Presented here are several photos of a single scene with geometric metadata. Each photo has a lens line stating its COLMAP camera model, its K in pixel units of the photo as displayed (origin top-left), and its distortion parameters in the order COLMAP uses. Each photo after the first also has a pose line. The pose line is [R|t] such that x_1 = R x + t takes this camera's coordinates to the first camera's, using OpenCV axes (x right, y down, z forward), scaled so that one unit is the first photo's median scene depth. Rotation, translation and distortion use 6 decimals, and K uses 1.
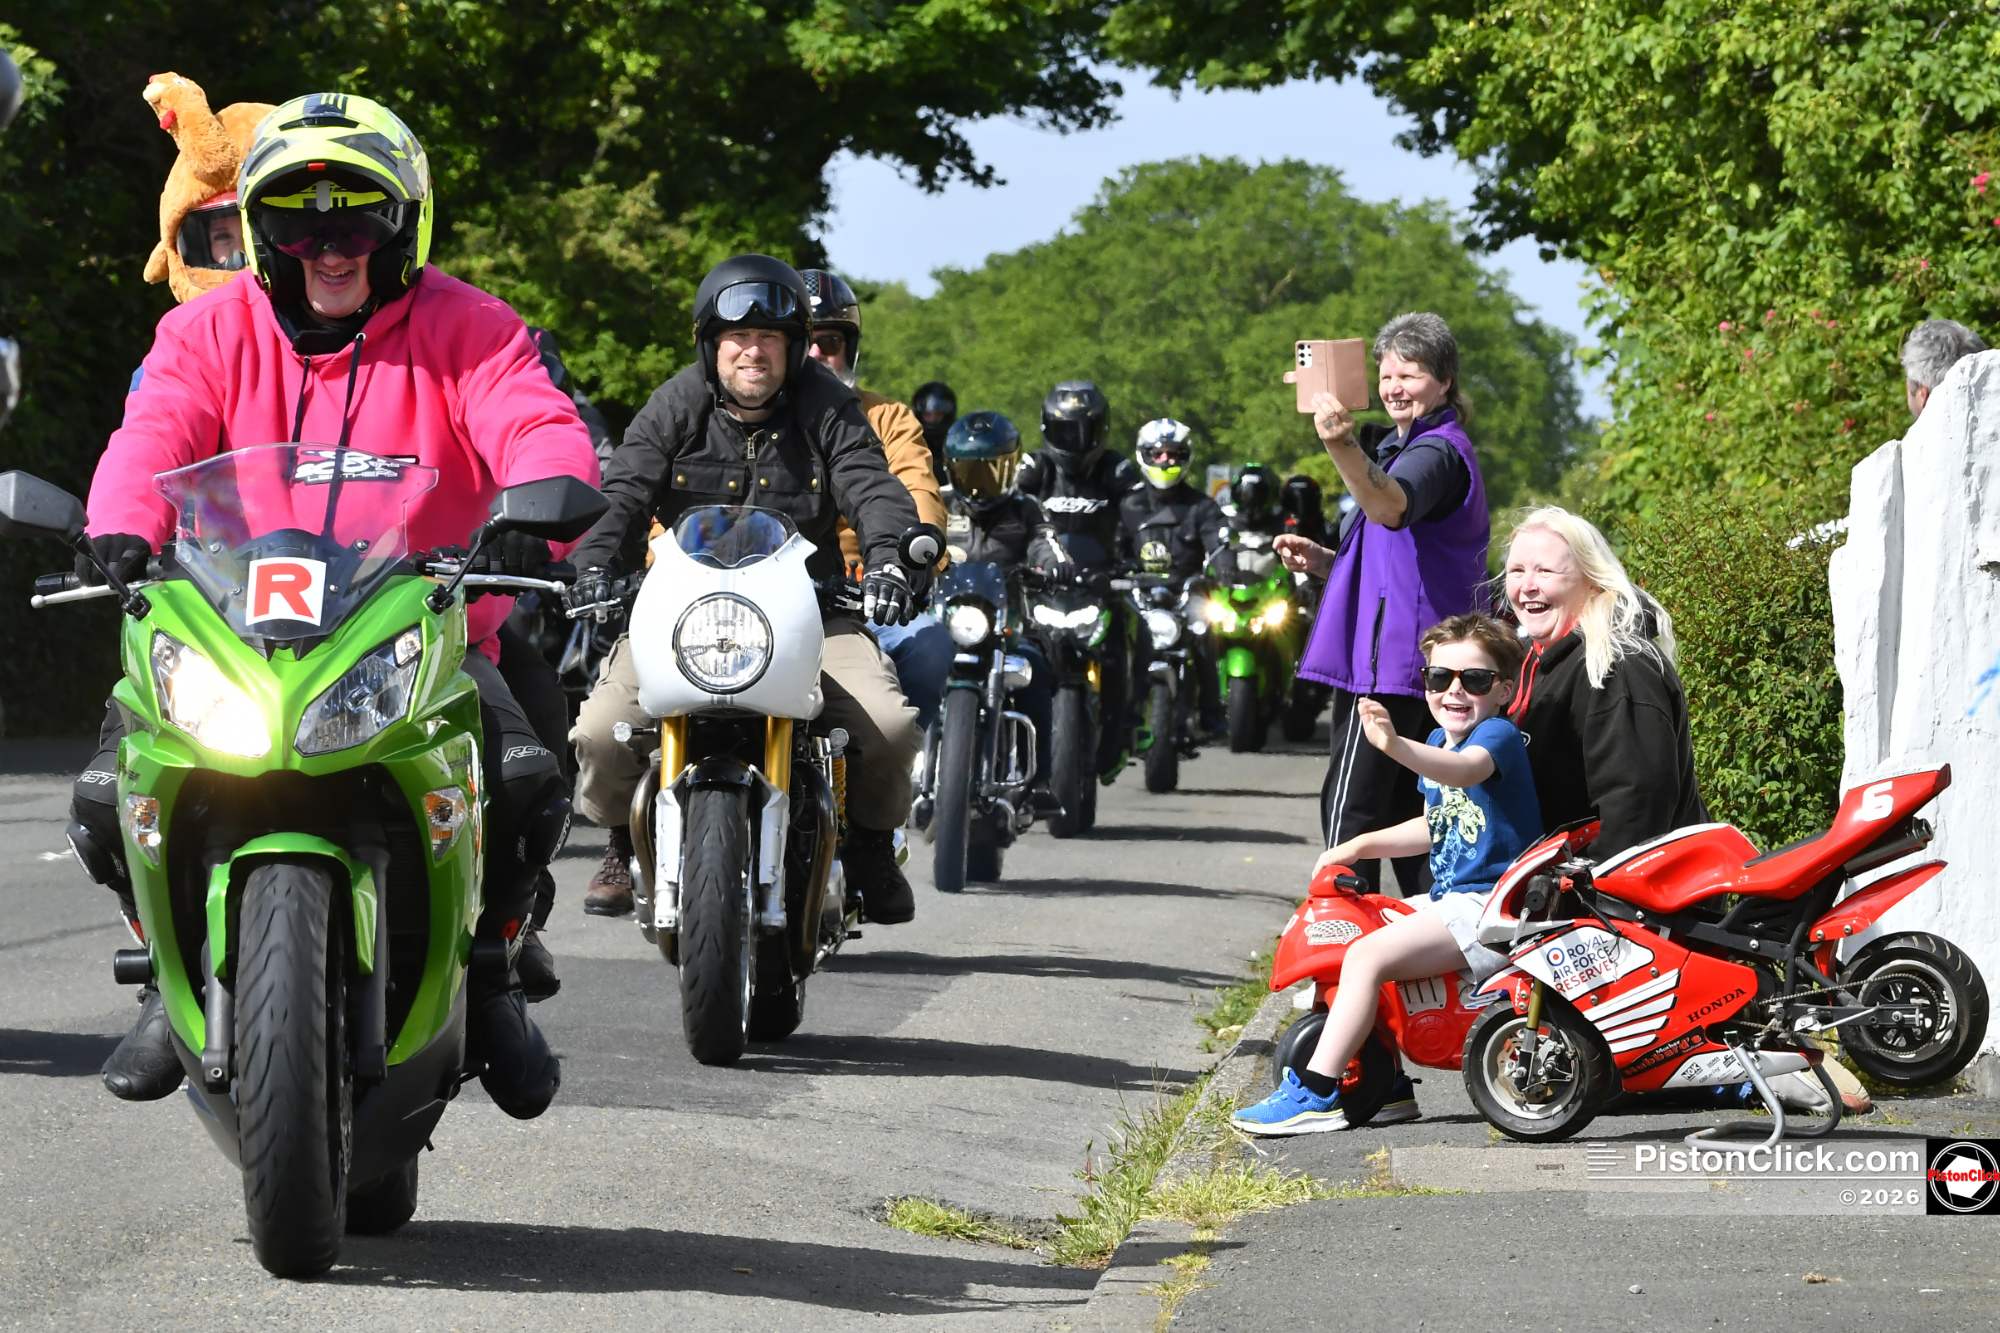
lens RADIAL K [[11475.9, 0, 1000.0], [0, 11475.9, 666.5], [0, 0, 1]] dist [-0.486332, -8.148954]
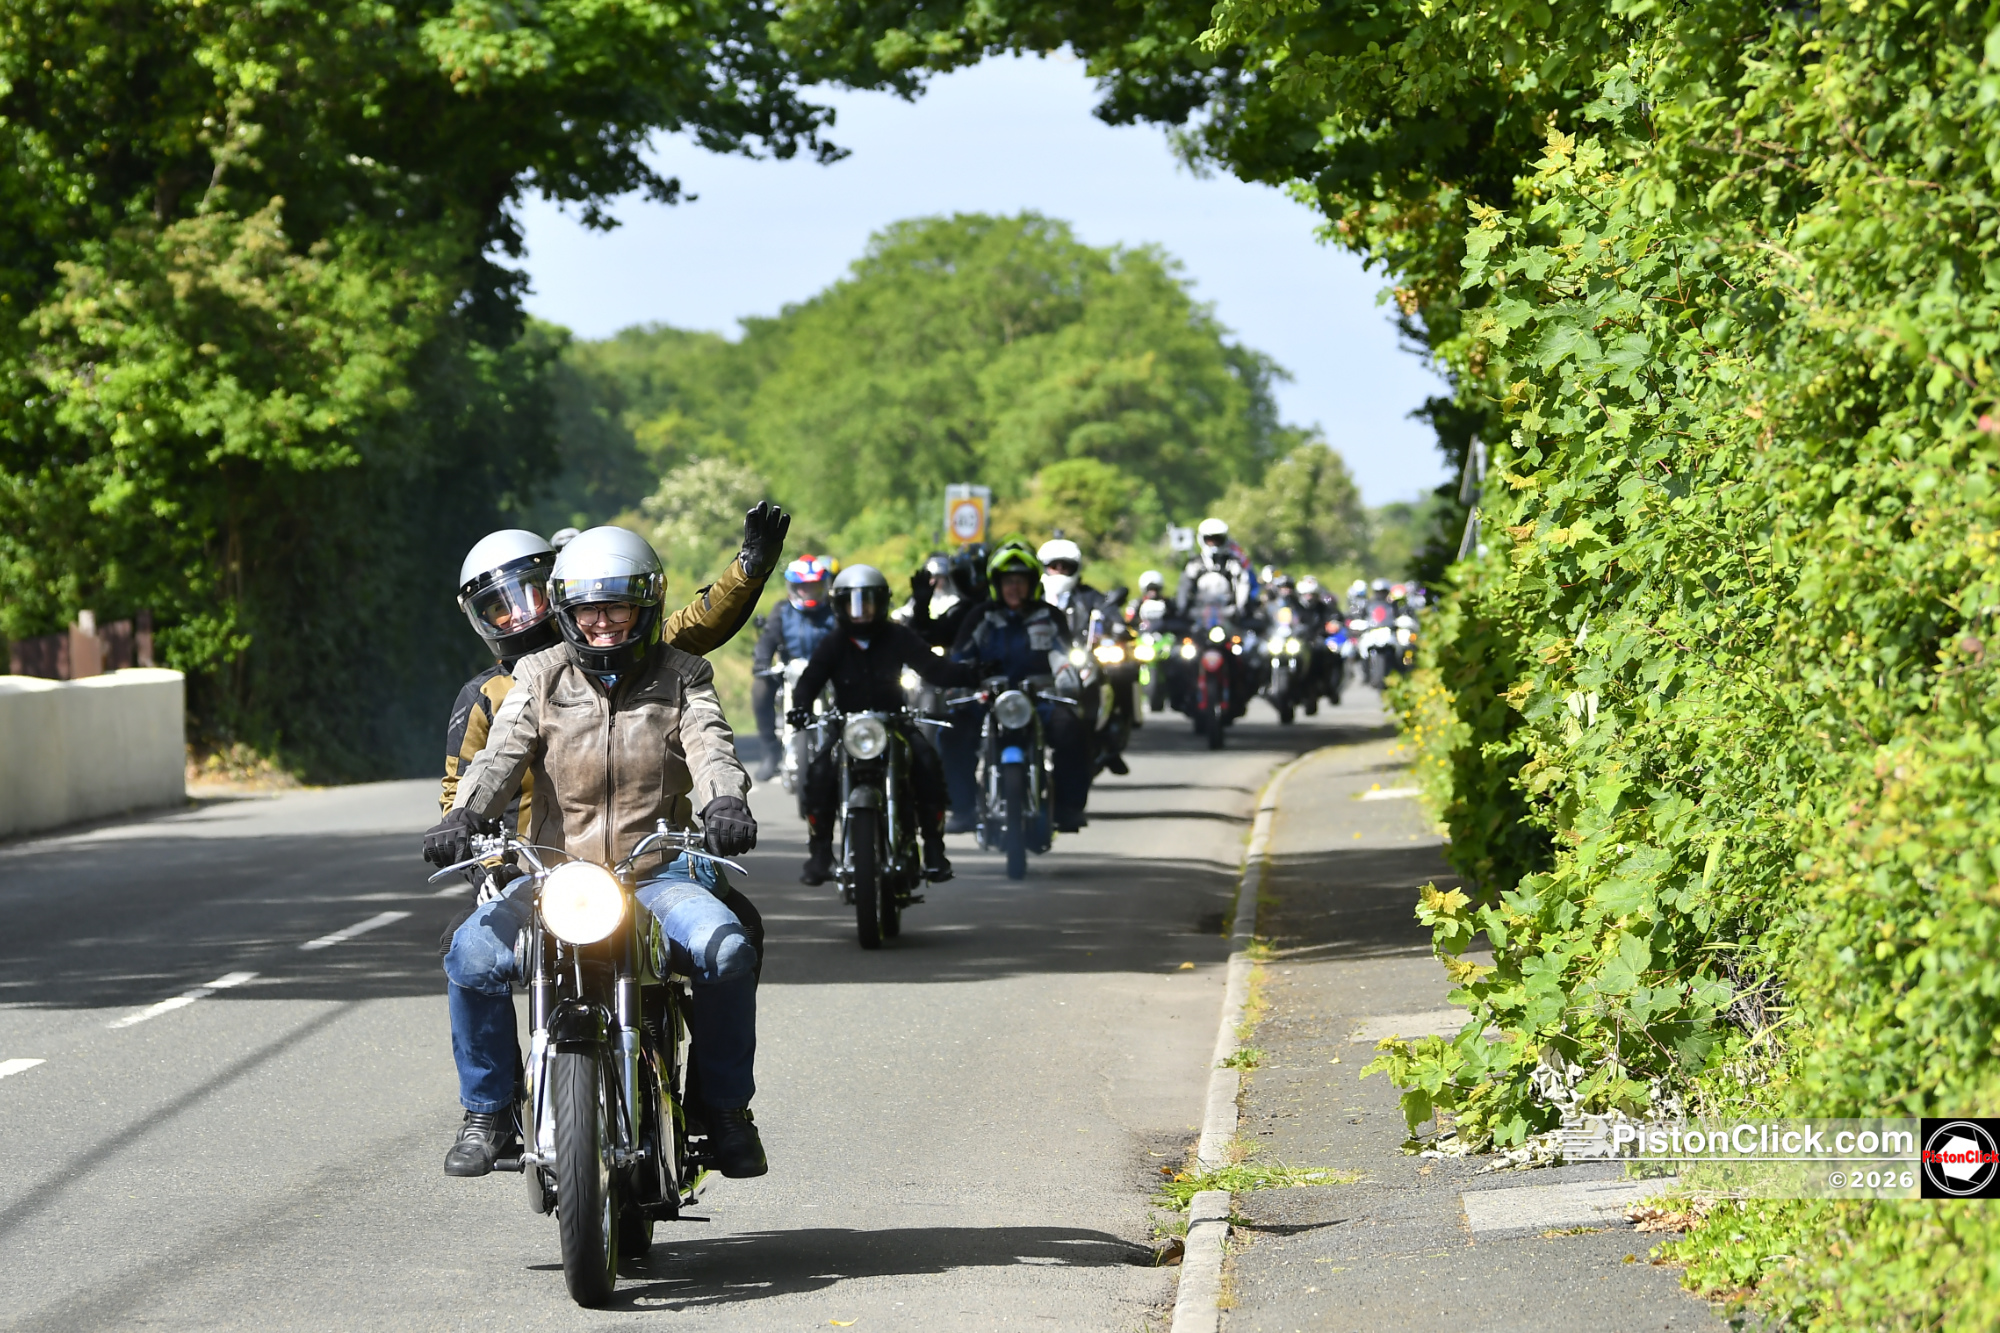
lens RADIAL K [[8540.1, 0, 1000.0], [0, 8540.1, 666.5], [0, 0, 1]] dist [-0.549764, 6.409461]
pose [[0.999196, -0.035380, 0.018832, 0.011999], [0.035265, 0.999357, 0.006412, -0.009106], [-0.019047, -0.005743, 0.999802, 0.341827]]
